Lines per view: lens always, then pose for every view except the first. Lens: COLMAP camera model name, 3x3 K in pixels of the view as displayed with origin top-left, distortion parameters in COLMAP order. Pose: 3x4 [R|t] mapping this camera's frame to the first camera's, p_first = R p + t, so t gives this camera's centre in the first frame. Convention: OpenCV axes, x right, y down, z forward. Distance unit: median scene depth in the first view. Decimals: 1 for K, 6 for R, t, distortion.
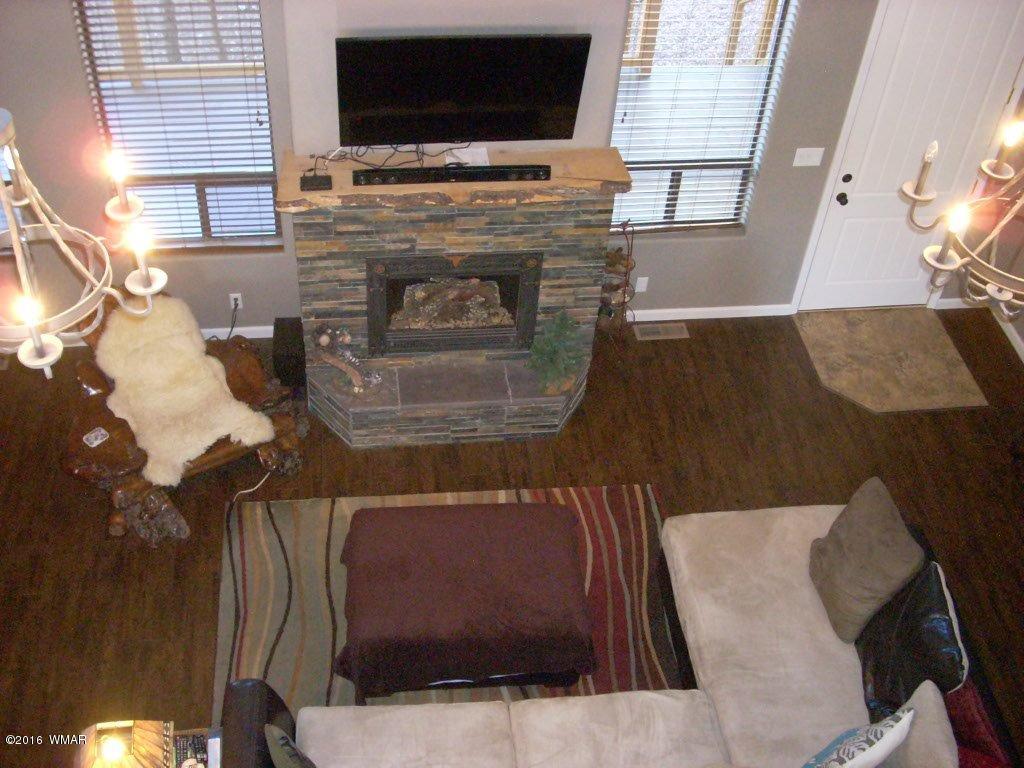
lens RADIAL K [[1143.2, 0, 502.7], [0, 1143.2, 381.1], [0, 0, 1]] dist [-0.123388, 0.000000]
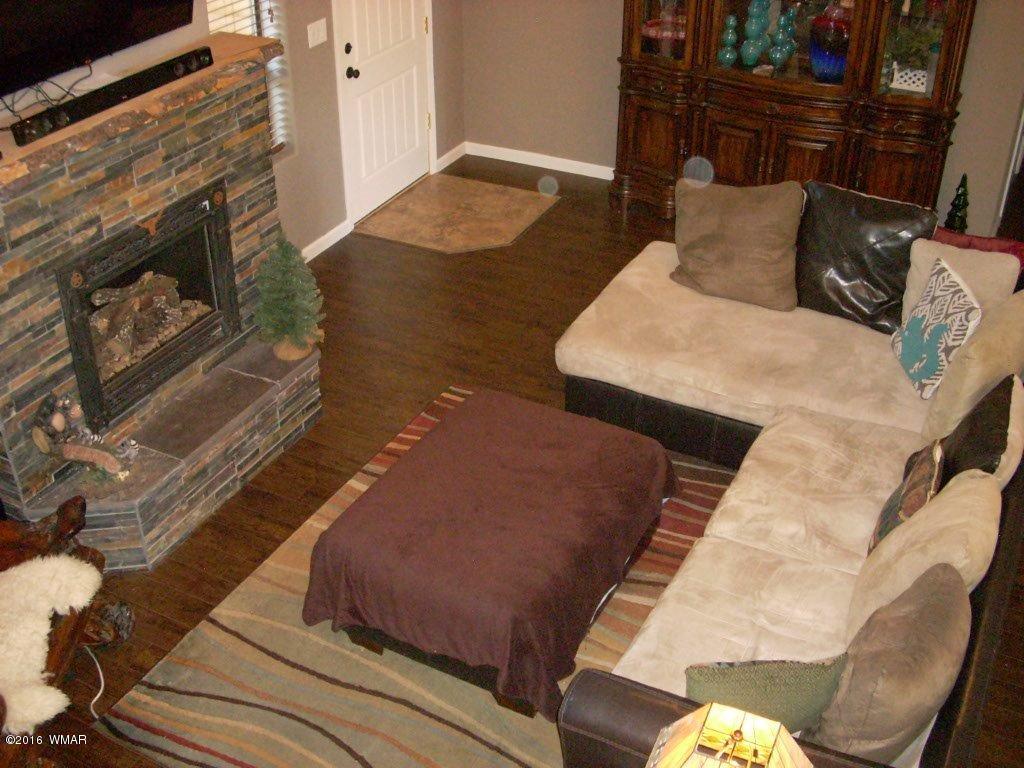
lens RADIAL K [[1143.2, 0, 514.3], [0, 1143.2, 379.7], [0, 0, 1]] dist [-0.123388, 0.000000]
pose [[0.546142, -0.487497, 0.681231, -0.435934], [0.605873, 0.791462, 0.080652, 0.050499], [-0.578486, 0.368692, 0.727612, 0.382034]]
